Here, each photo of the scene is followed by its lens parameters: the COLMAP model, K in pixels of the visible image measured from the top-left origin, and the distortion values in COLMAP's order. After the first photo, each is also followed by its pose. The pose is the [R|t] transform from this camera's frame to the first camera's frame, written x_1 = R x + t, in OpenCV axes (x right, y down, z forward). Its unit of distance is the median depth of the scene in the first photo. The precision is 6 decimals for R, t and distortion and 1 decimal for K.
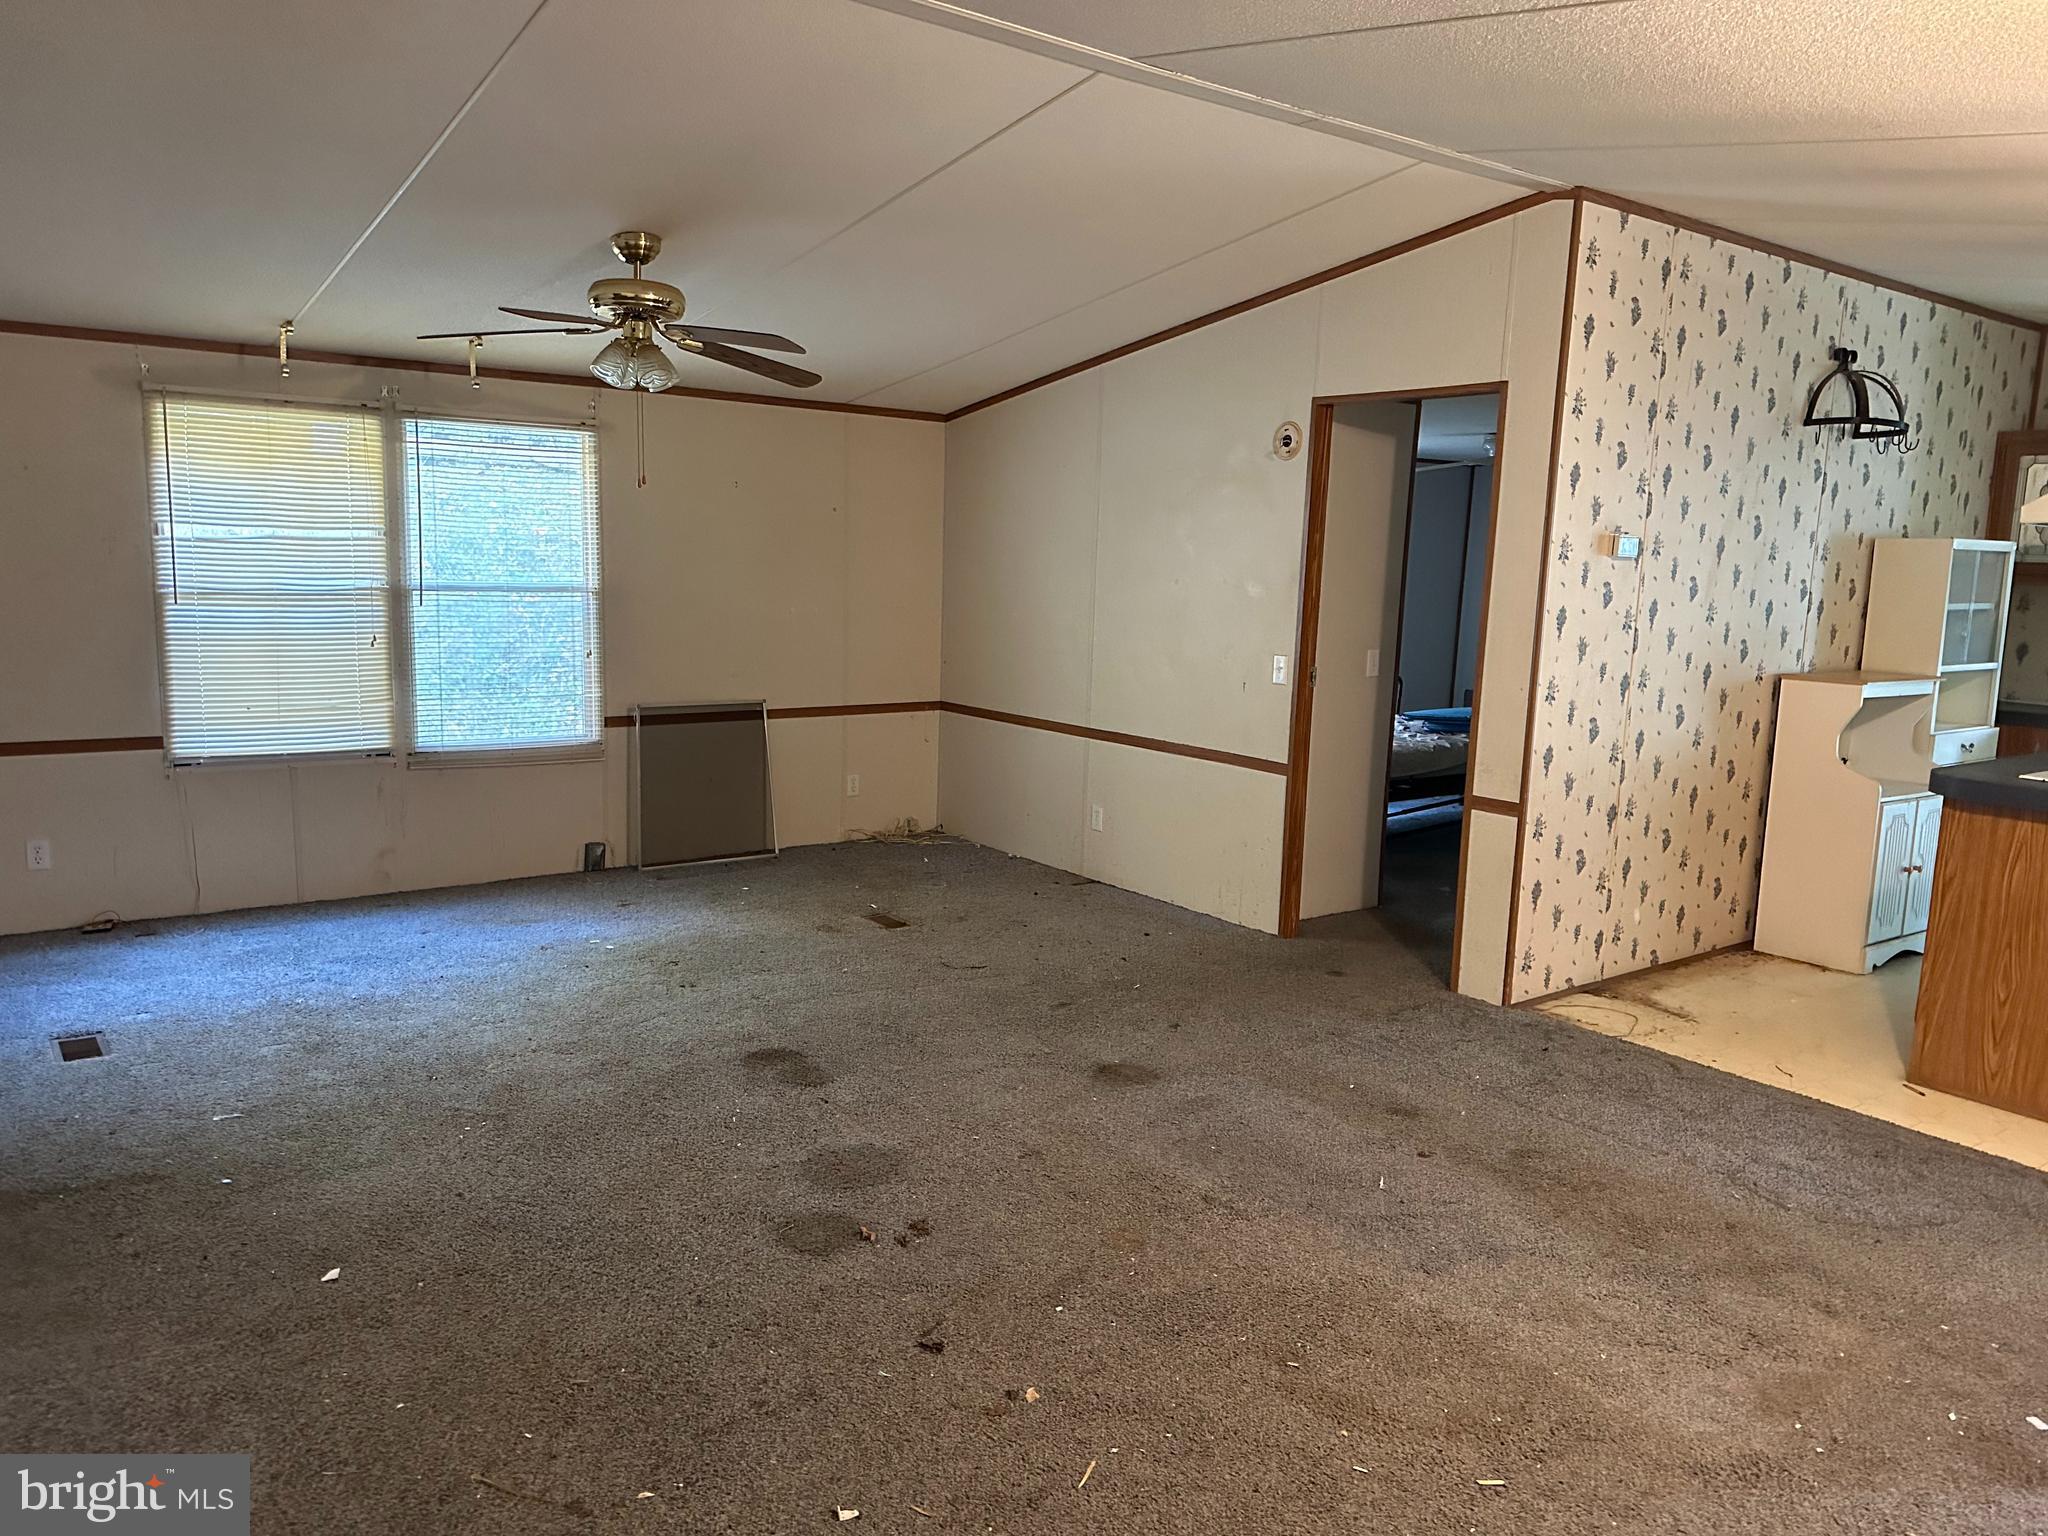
lens RADIAL K [[1448.1, 0, 1024.3], [0, 1448.1, 755.8], [0, 0, 1]] dist [0.056331, -0.075175]
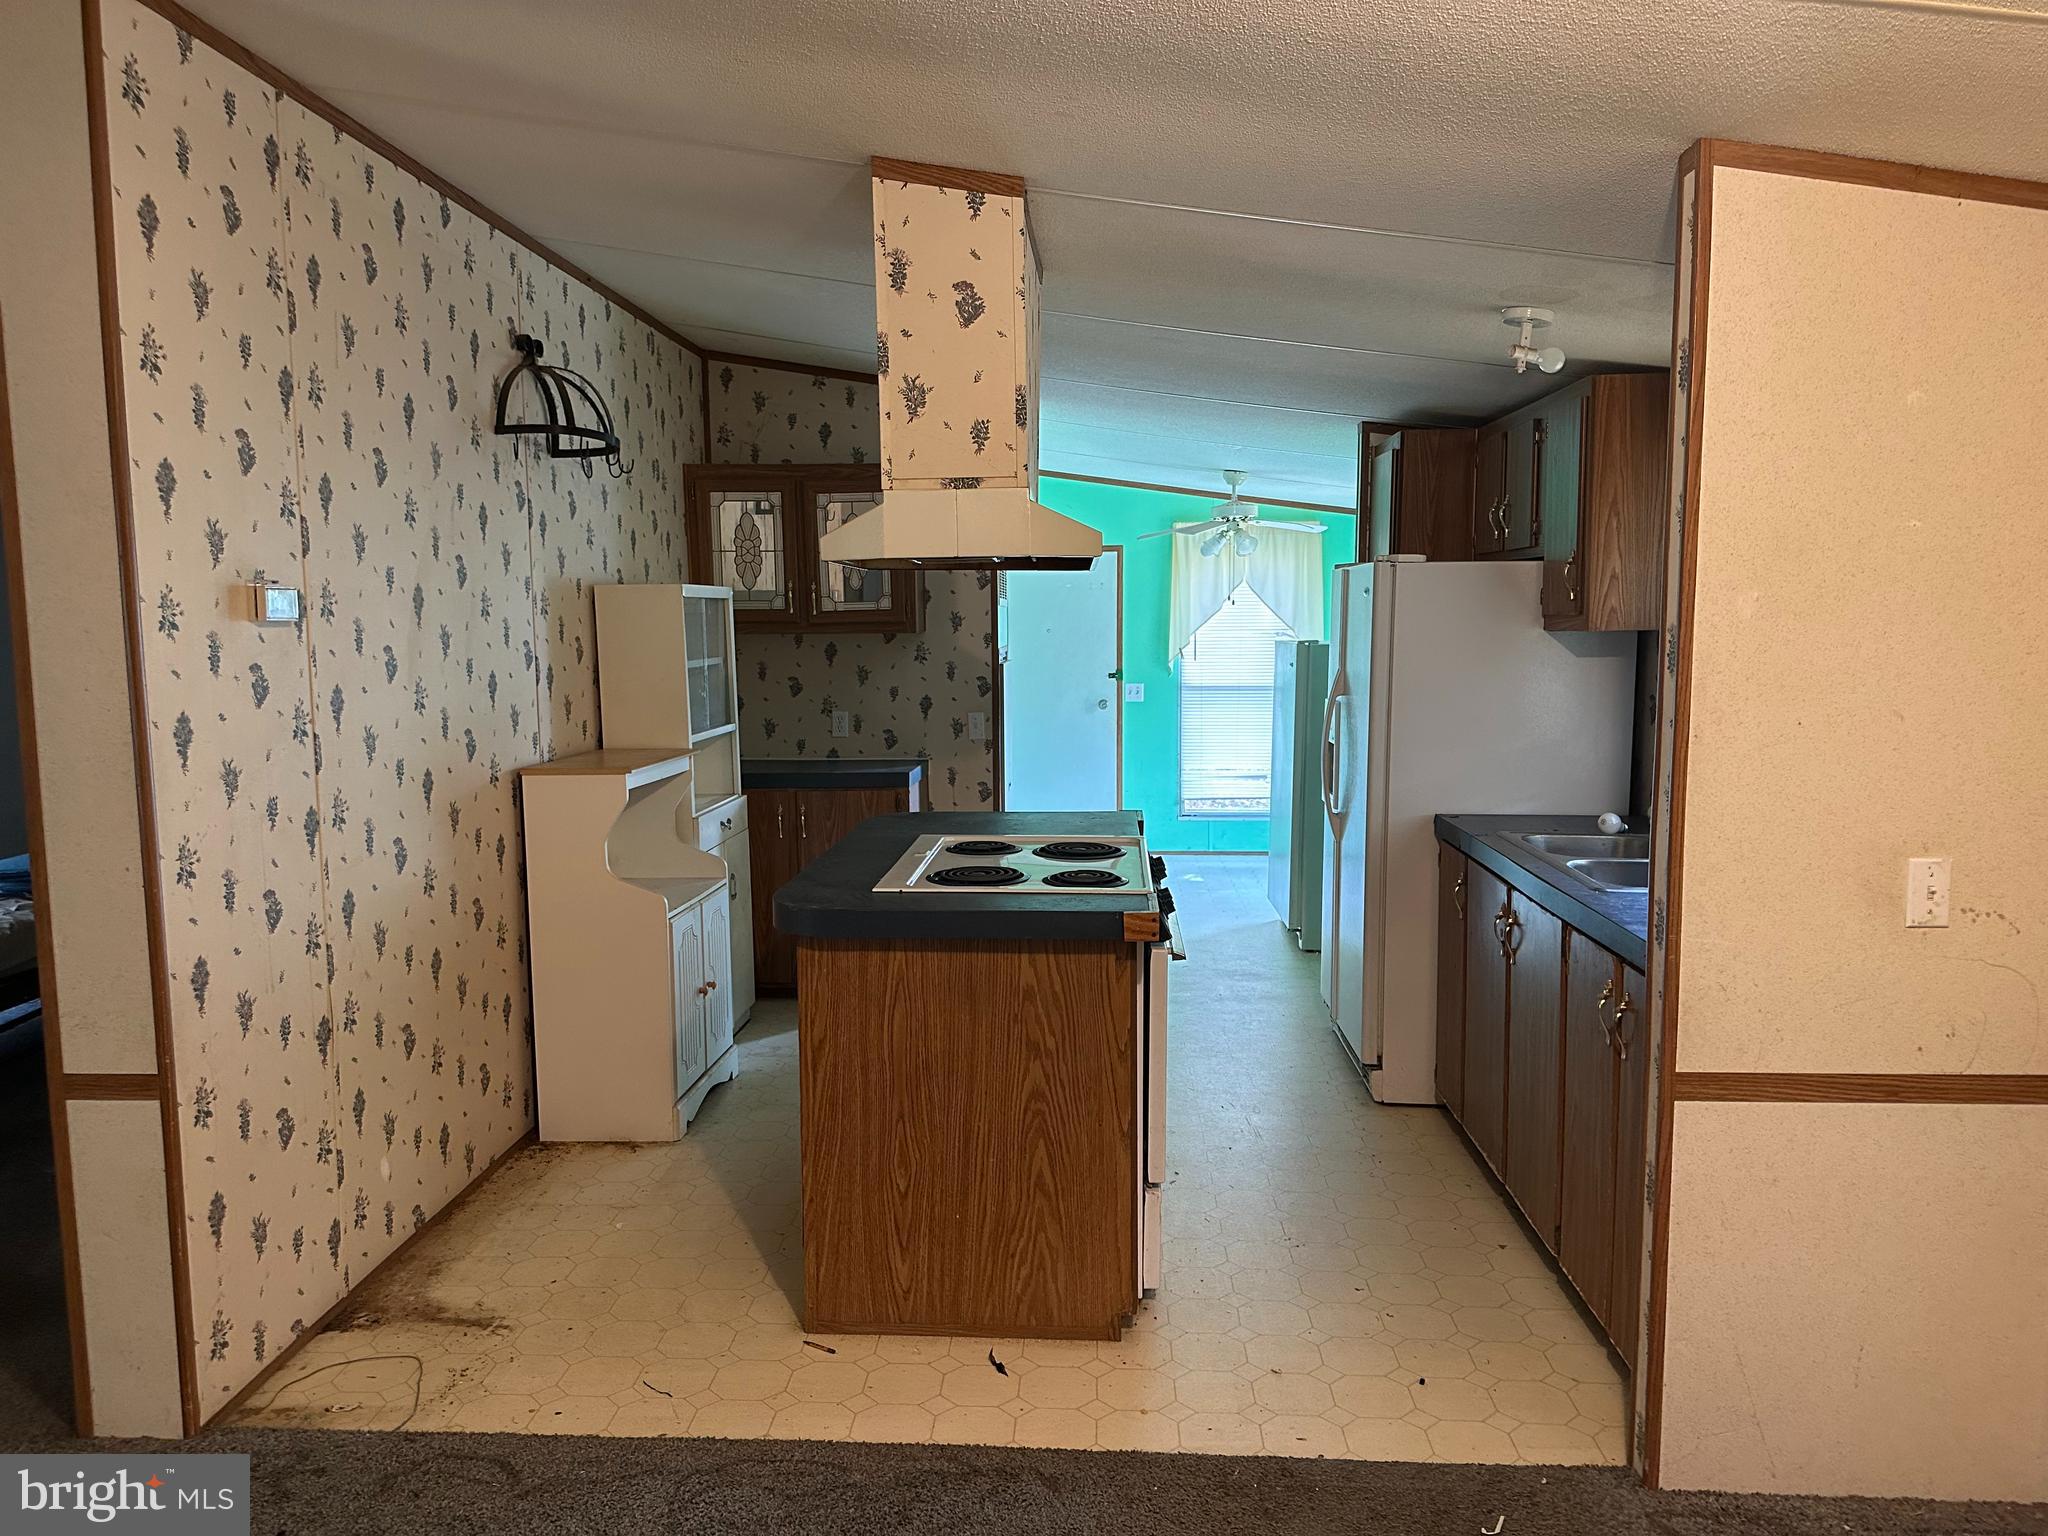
lens RADIAL K [[1448.1, 0, 1017.8], [0, 1448.1, 771.5], [0, 0, 1]] dist [0.056331, -0.075175]
pose [[0.648153, -0.121652, 0.751730, 0.140683], [0.143252, 0.989012, 0.036537, -0.050795], [-0.747915, 0.084006, 0.658458, 0.361883]]
